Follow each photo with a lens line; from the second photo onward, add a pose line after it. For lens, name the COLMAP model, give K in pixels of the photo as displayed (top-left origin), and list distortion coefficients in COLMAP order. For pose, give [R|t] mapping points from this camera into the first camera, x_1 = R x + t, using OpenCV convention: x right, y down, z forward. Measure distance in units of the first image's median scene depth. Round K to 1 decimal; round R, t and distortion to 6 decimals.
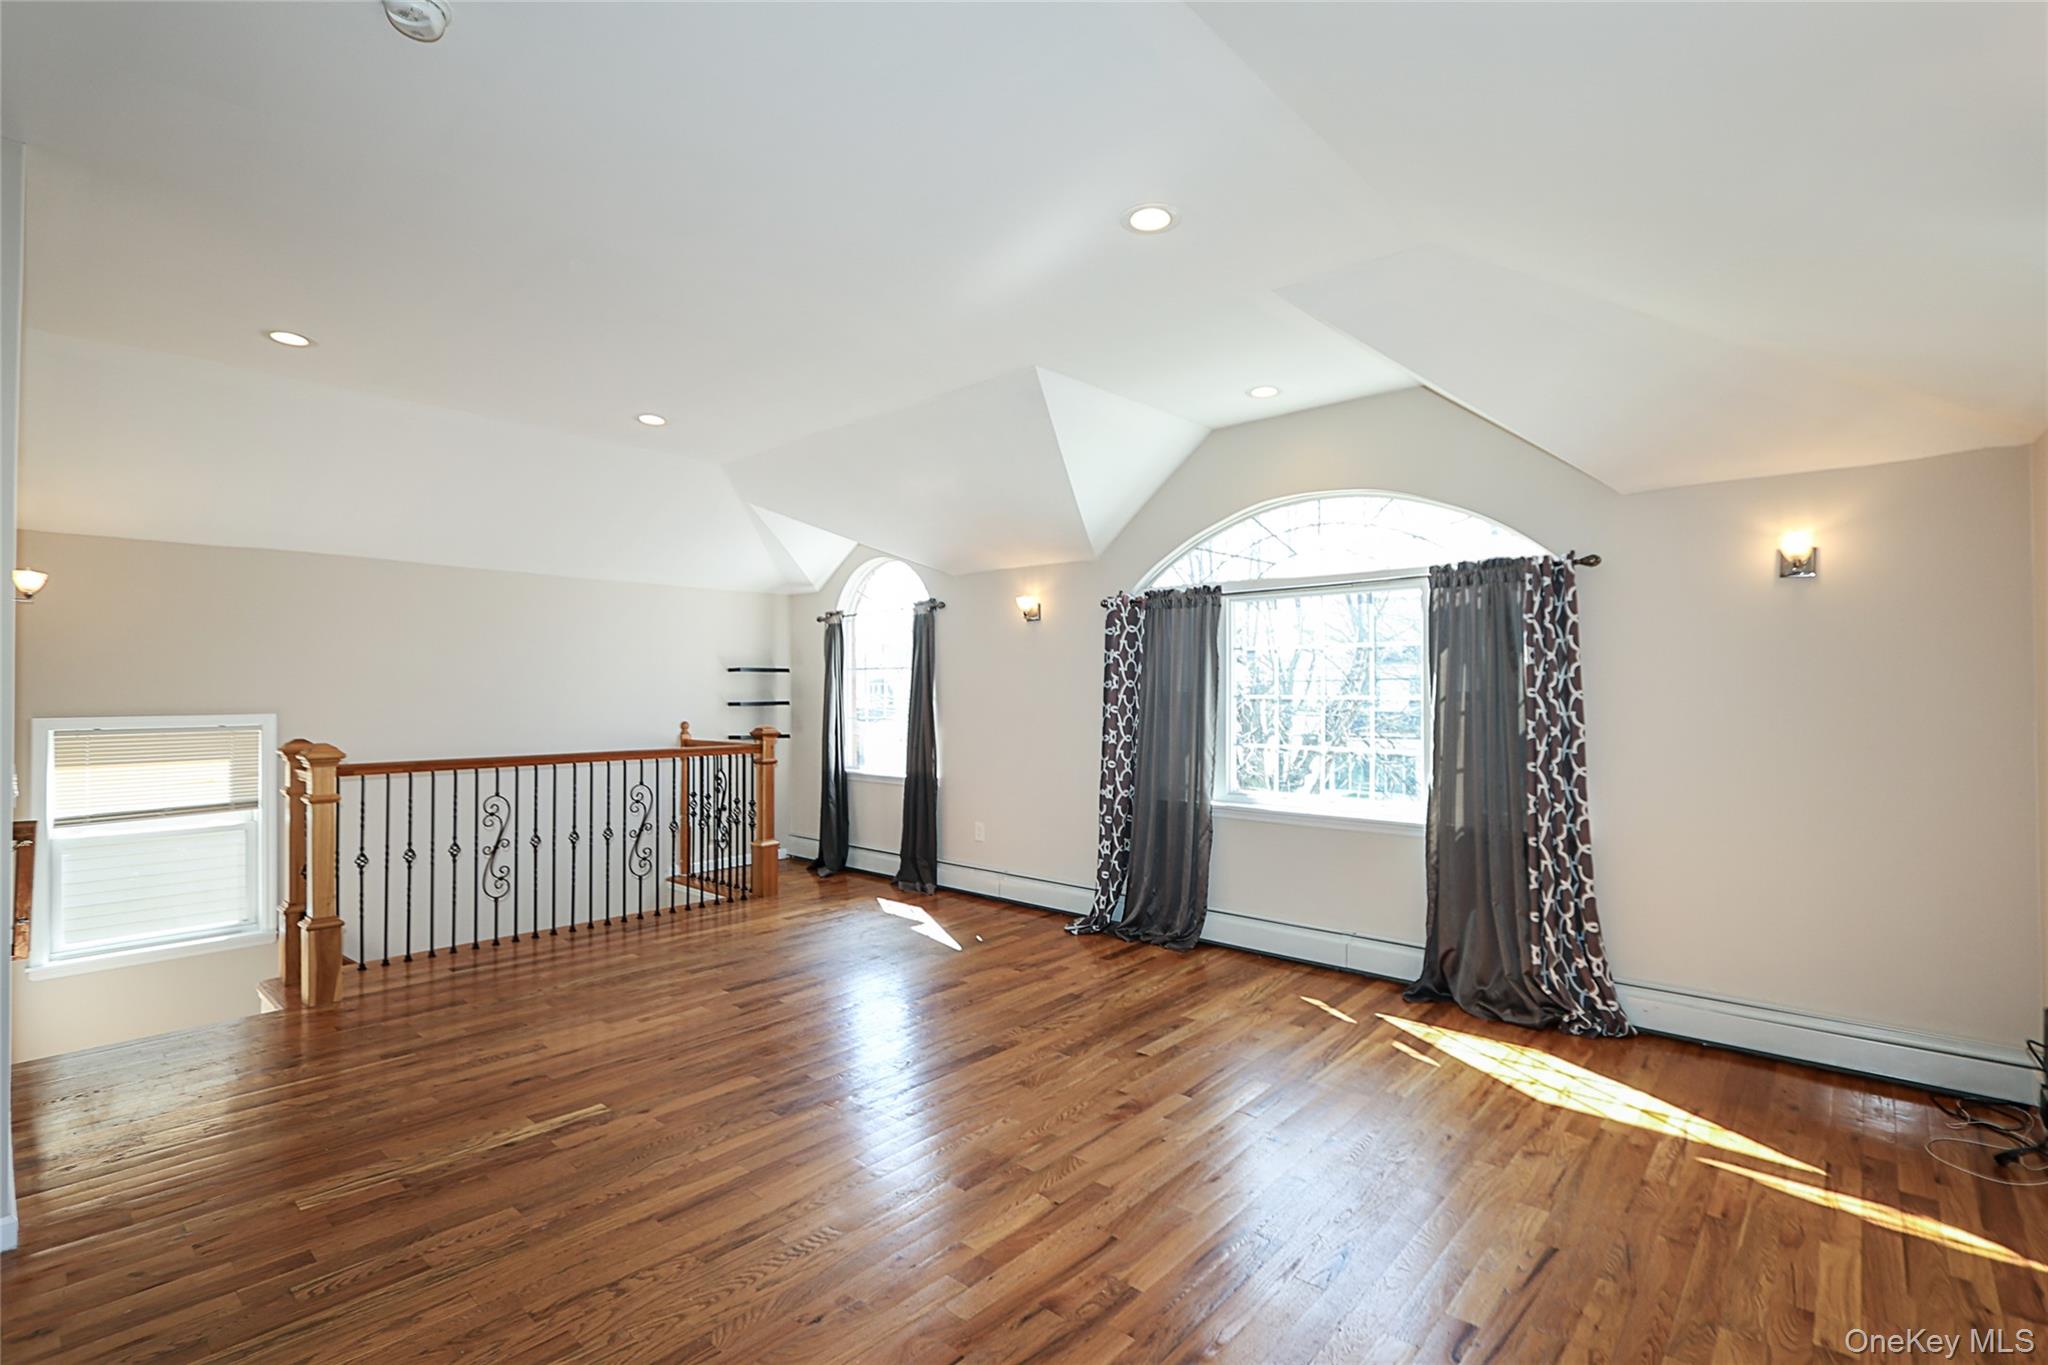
lens RADIAL K [[960.3, 0, 1024.0], [0, 960.3, 682.5], [0, 0, 1]] dist [-0.005018, -0.000858]
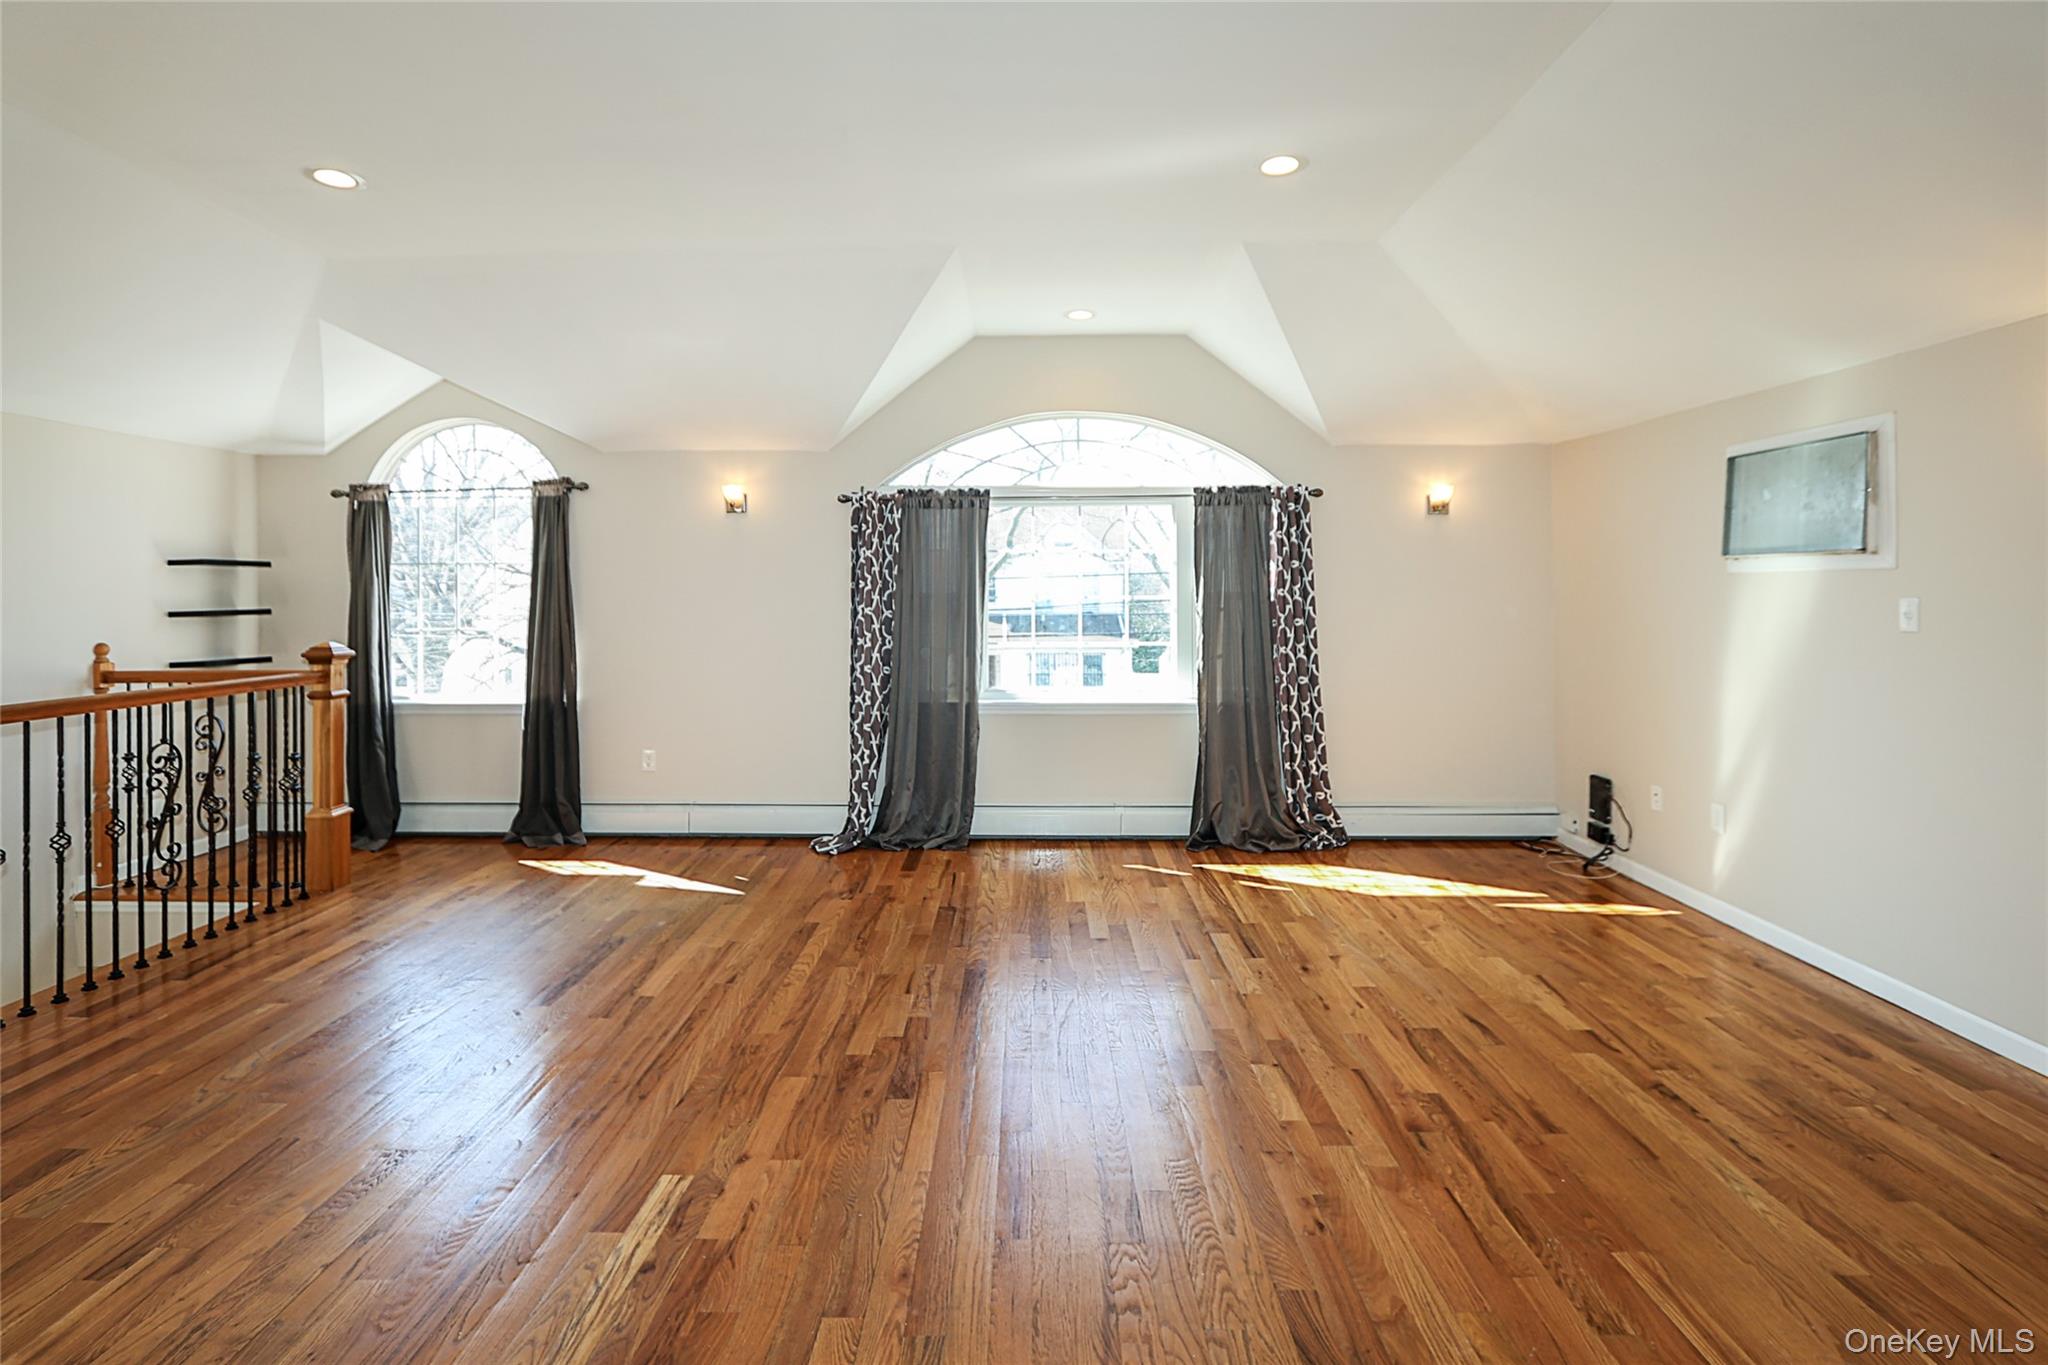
lens RADIAL K [[978.6, 0, 1009.4], [0, 978.6, 594.2], [0, 0, 1]] dist [-0.011721, 0.000060]
pose [[0.755810, -0.000270, 0.654791, -0.525635], [-0.003484, 0.999984, 0.004433, 0.007468], [-0.654782, -0.005632, 0.755797, 0.216734]]
